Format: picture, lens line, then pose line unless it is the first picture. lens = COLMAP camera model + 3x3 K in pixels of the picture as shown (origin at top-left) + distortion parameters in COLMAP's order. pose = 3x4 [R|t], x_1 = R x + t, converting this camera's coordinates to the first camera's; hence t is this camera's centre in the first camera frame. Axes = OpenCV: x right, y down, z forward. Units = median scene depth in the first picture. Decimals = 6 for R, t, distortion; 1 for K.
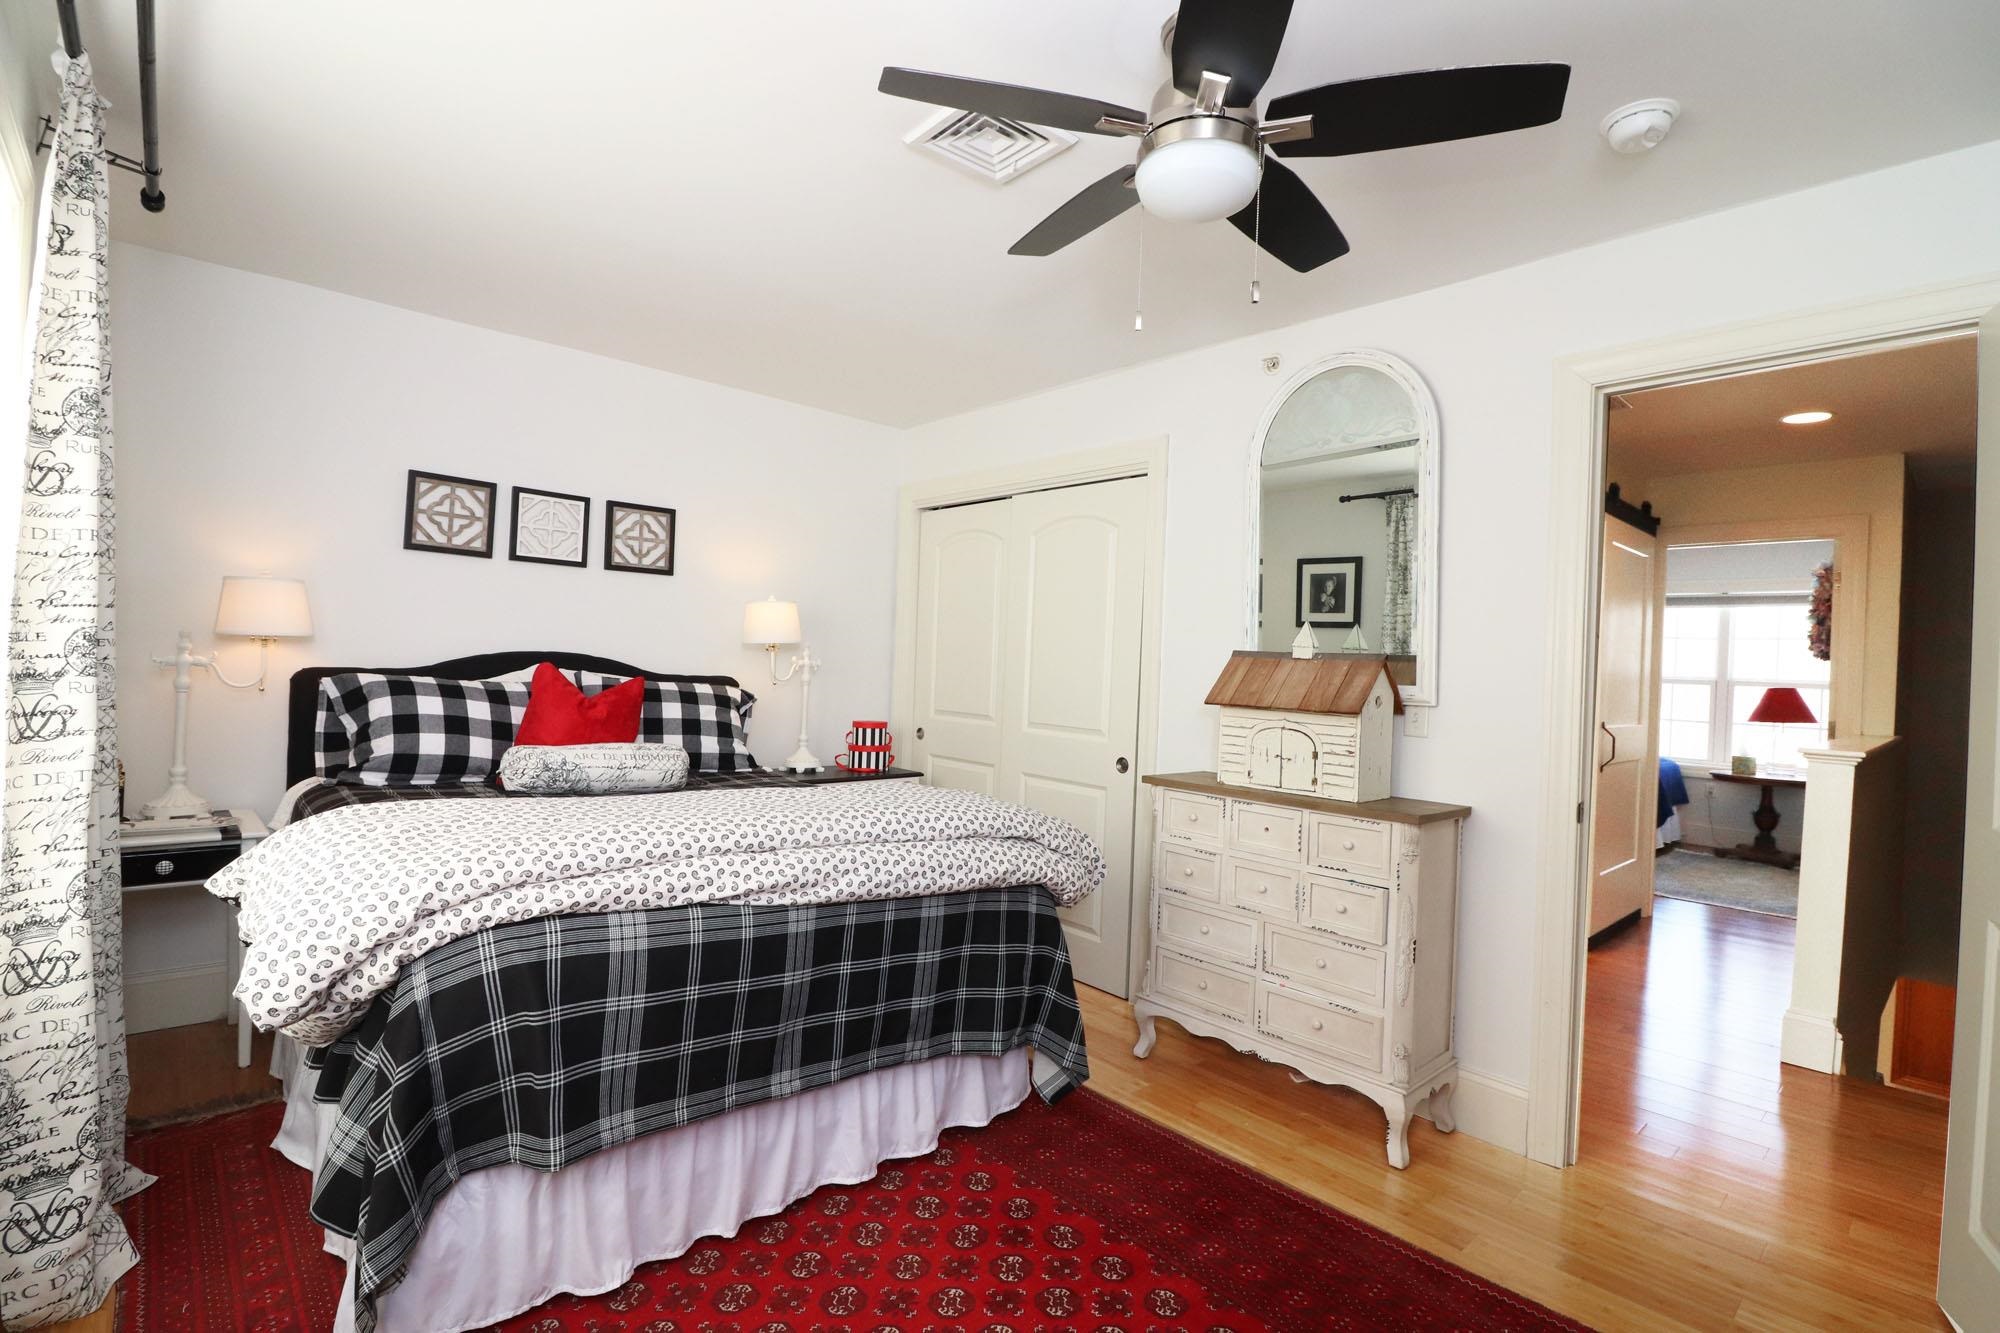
lens RADIAL K [[935.8, 0, 1001.6], [0, 935.8, 651.9], [0, 0, 1]] dist [-0.000535, -0.012340]
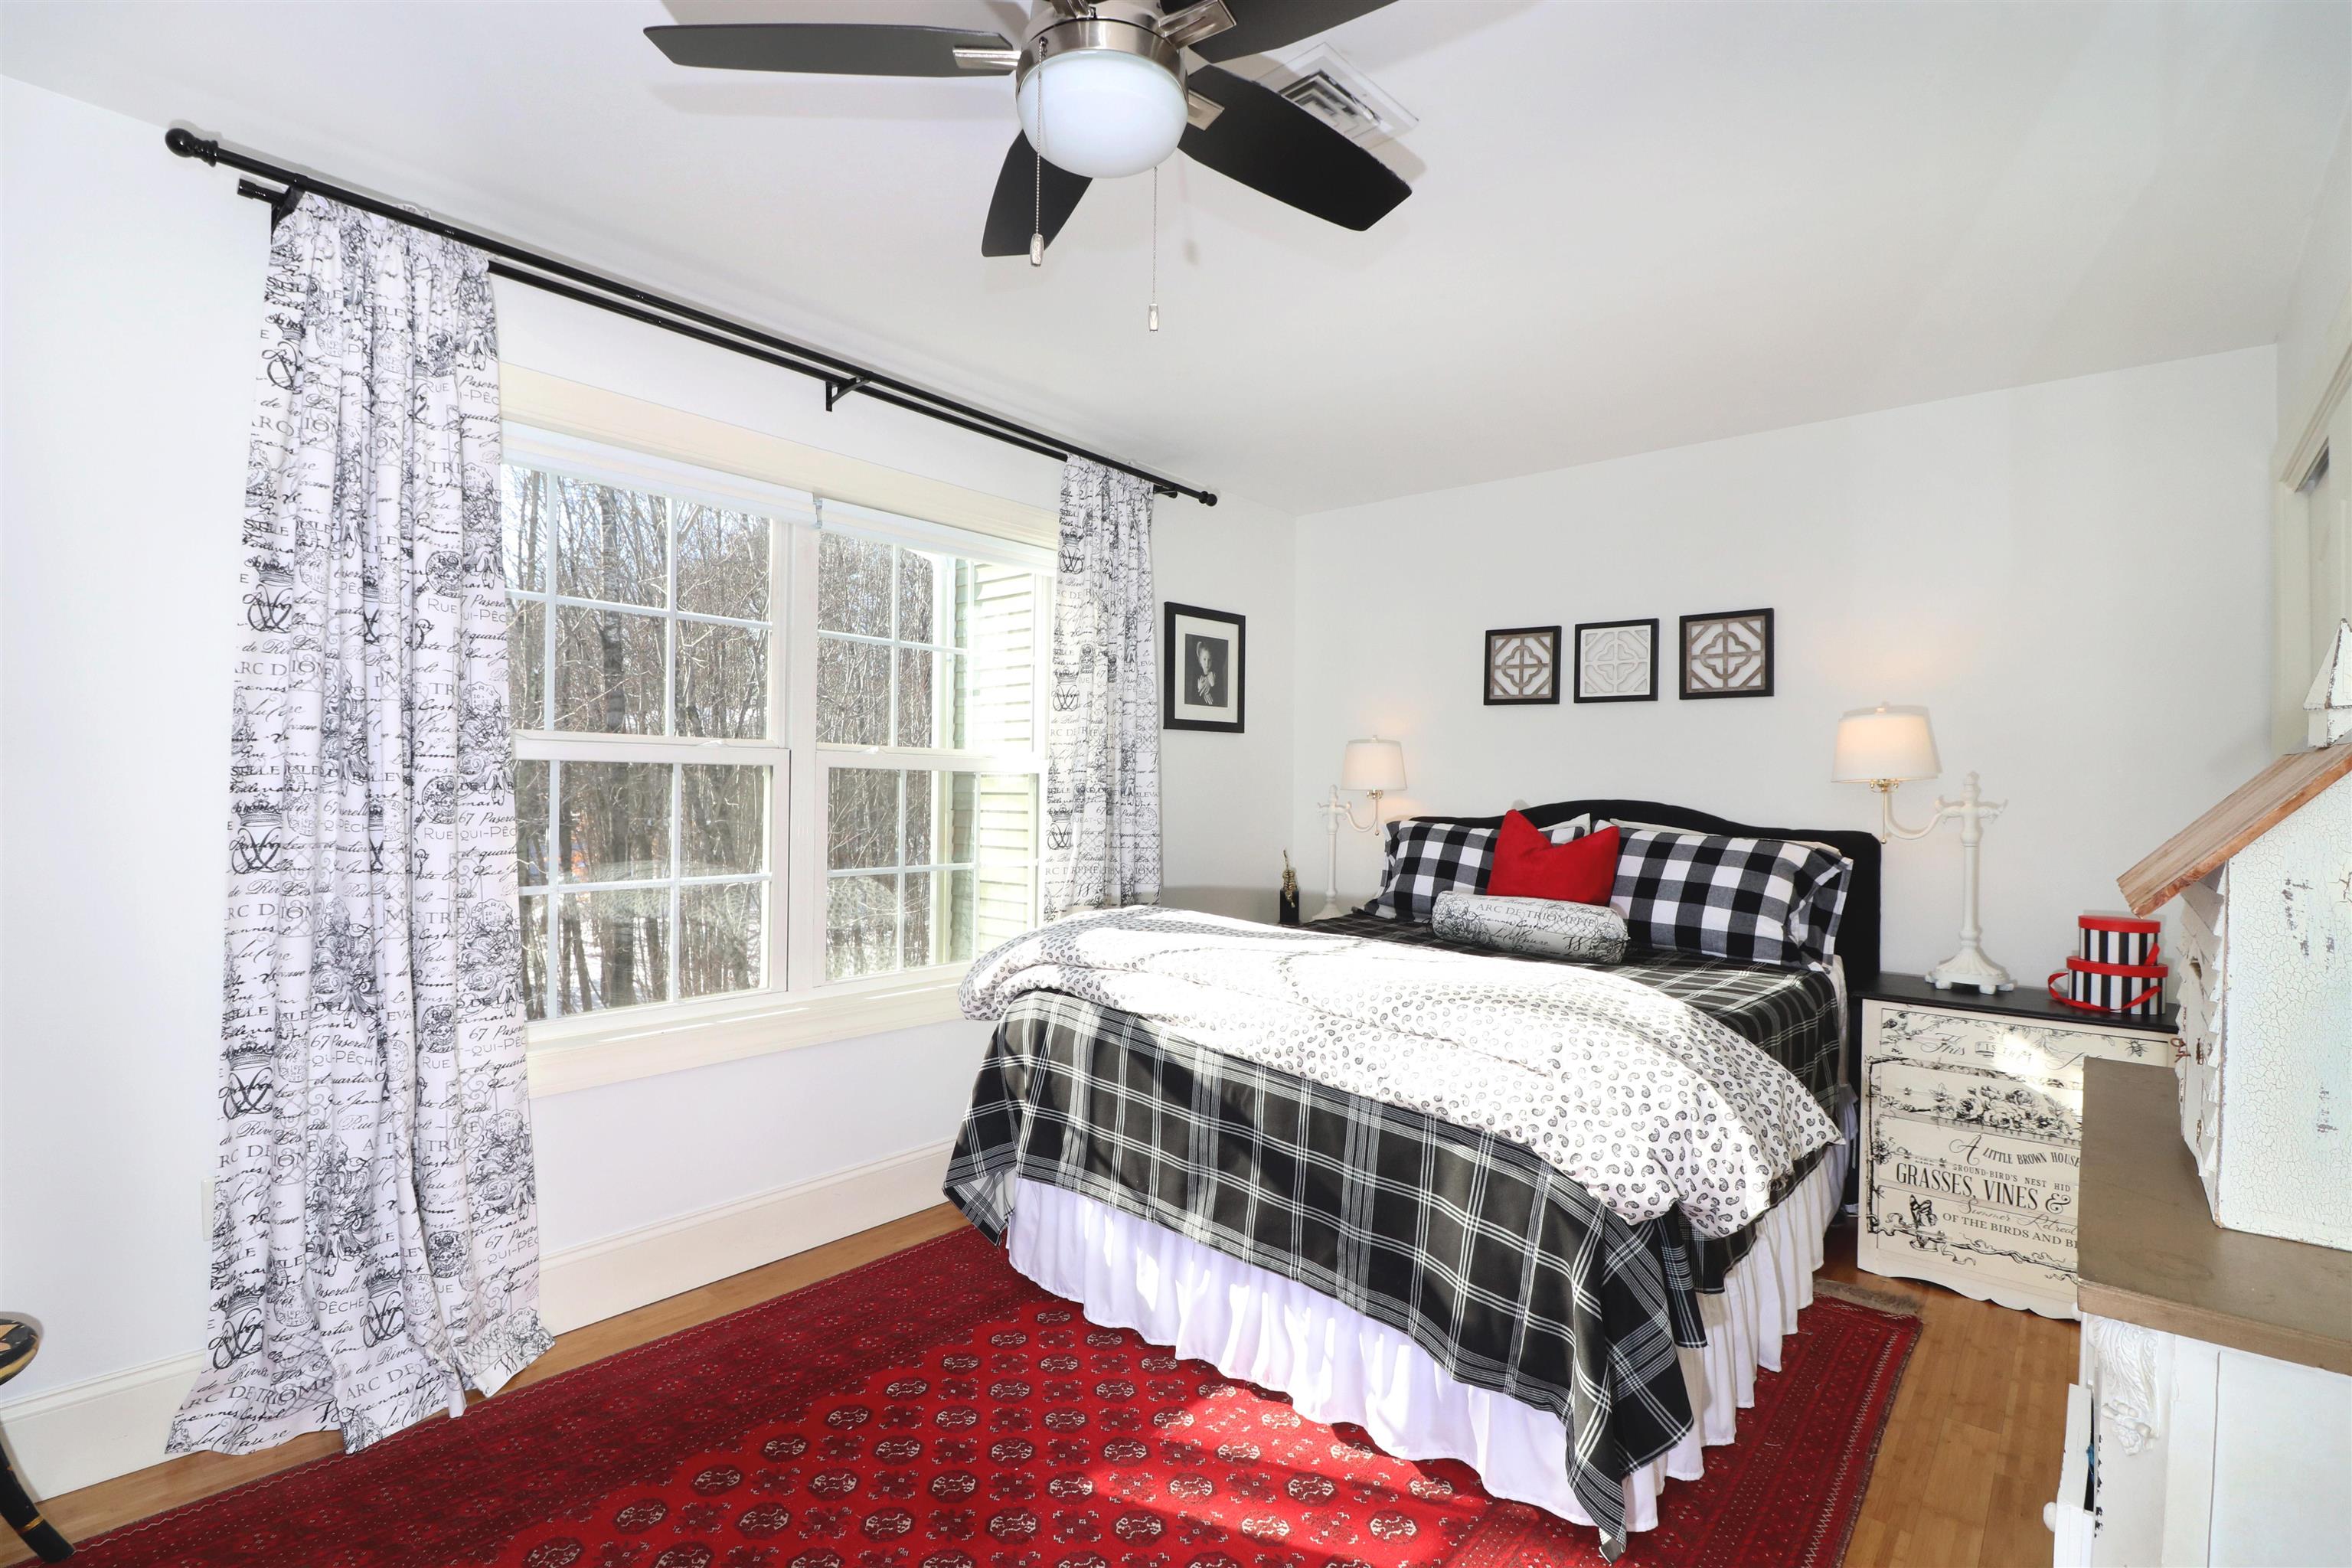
lens RADIAL K [[1100.5, 0, 1177.9], [0, 1100.5, 766.9], [0, 0, 1]] dist [-0.000535, -0.012340]
pose [[0.118677, -0.057851, -0.991246, 0.489934], [-0.001479, 0.998290, -0.058439, 0.028992], [0.992932, 0.008401, 0.118388, 0.450013]]
